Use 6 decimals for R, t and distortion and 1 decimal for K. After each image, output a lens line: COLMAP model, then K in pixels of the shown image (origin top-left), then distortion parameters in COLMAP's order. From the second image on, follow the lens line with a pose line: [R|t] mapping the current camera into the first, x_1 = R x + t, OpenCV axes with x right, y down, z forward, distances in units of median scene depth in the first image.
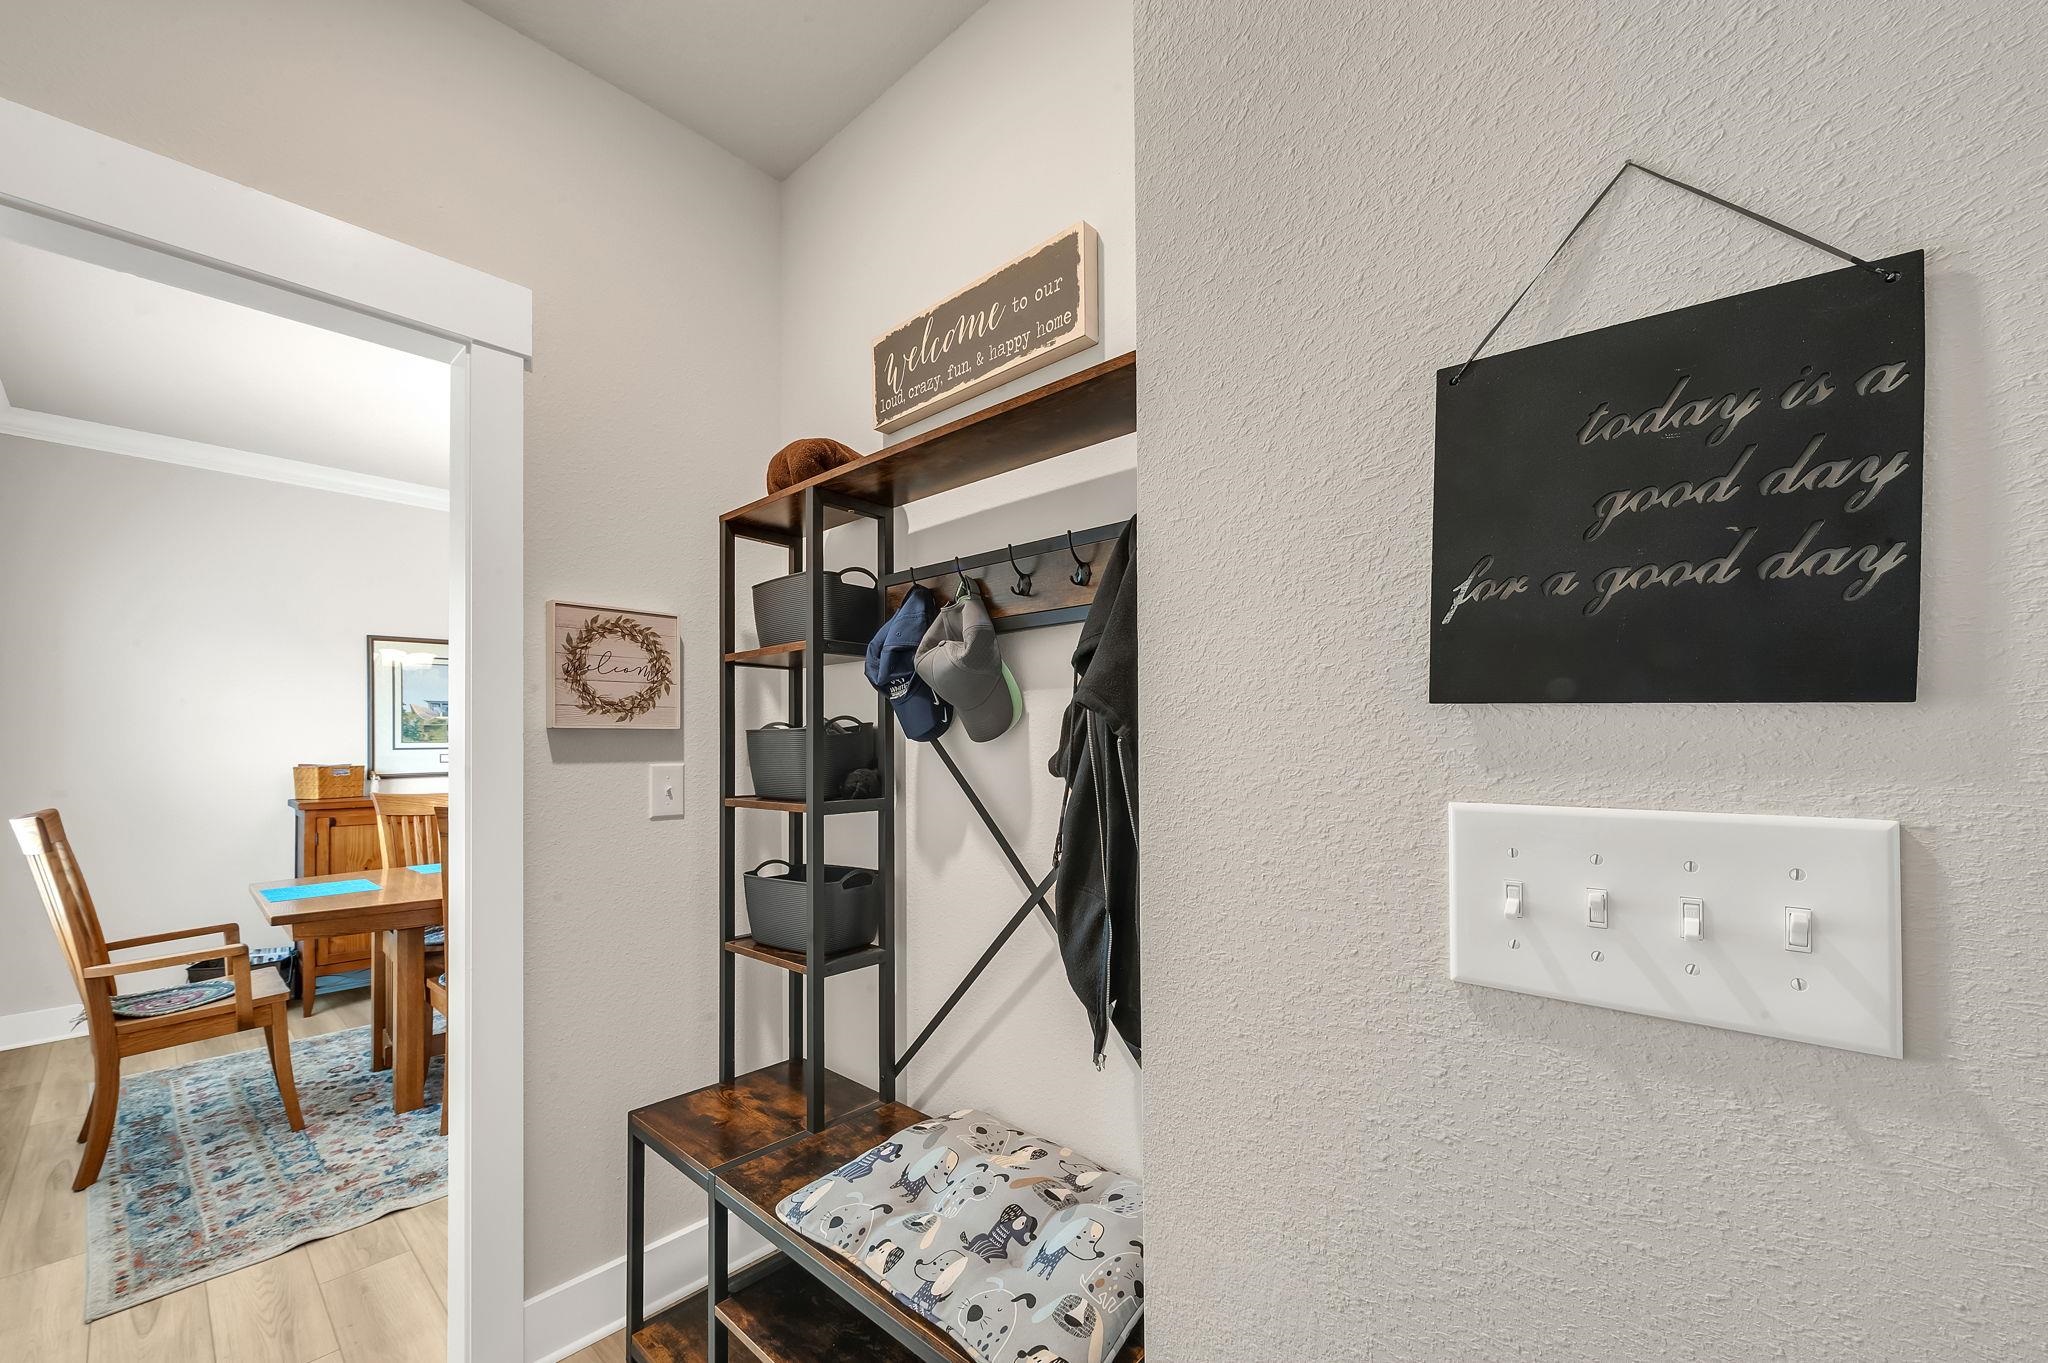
lens RADIAL K [[796.3, 0, 1025.3], [0, 796.3, 723.0], [0, 0, 1]] dist [0.001488, 0.000072]
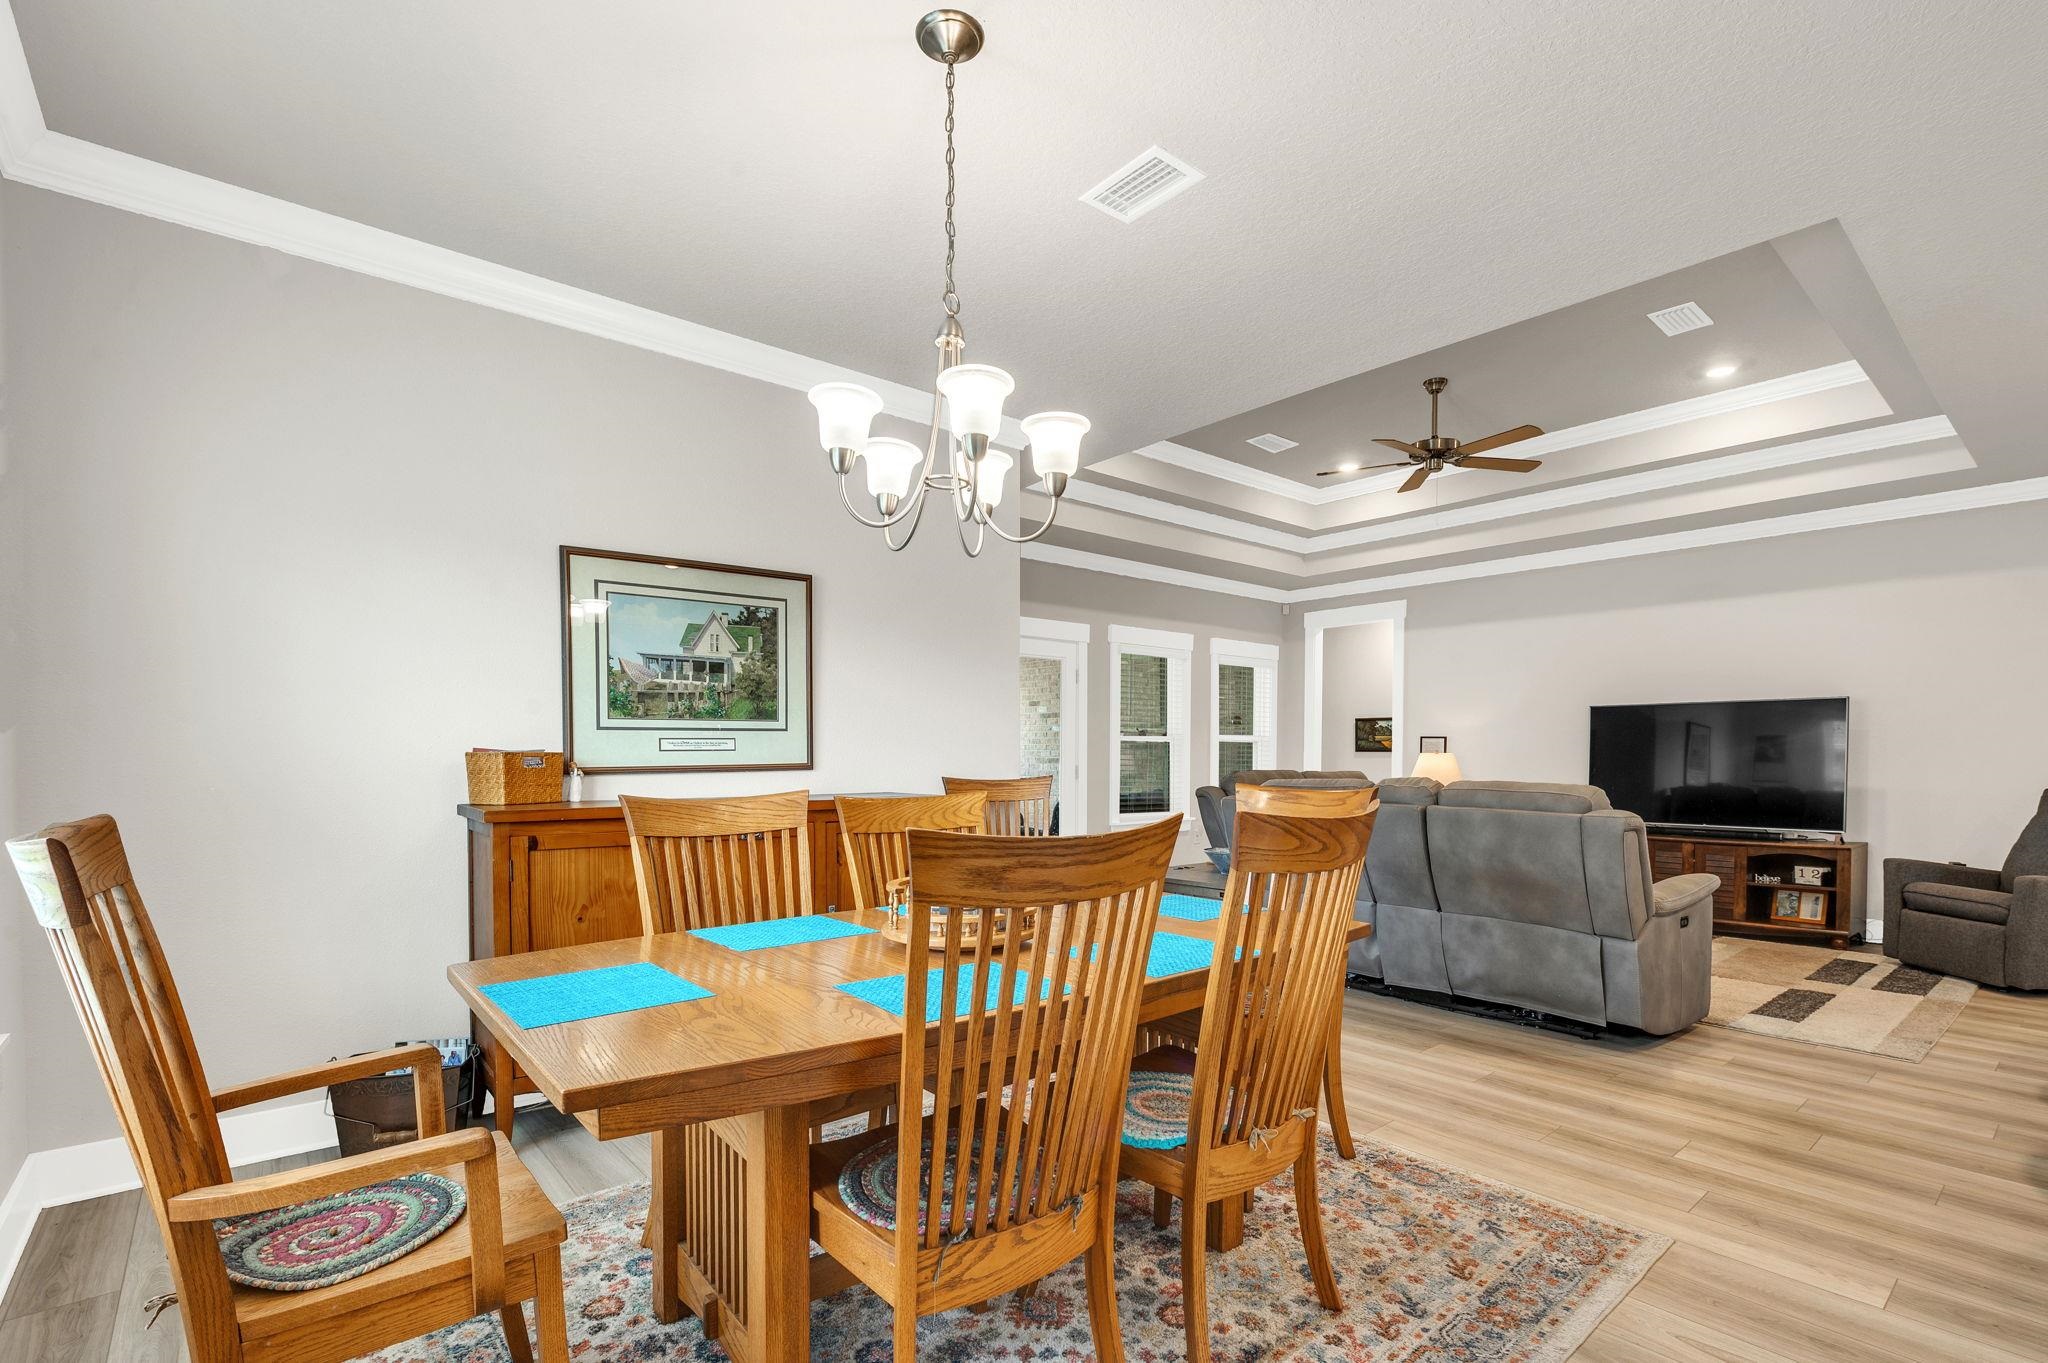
lens RADIAL K [[953.9, 0, 1047.1], [0, 953.9, 758.1], [0, 0, 1]] dist [-0.001261, 0.000347]
pose [[0.991120, 0.006860, -0.132794, -0.386318], [-0.002489, 0.999451, 0.033051, 0.035014], [0.132948, -0.032427, 0.990592, 0.336923]]
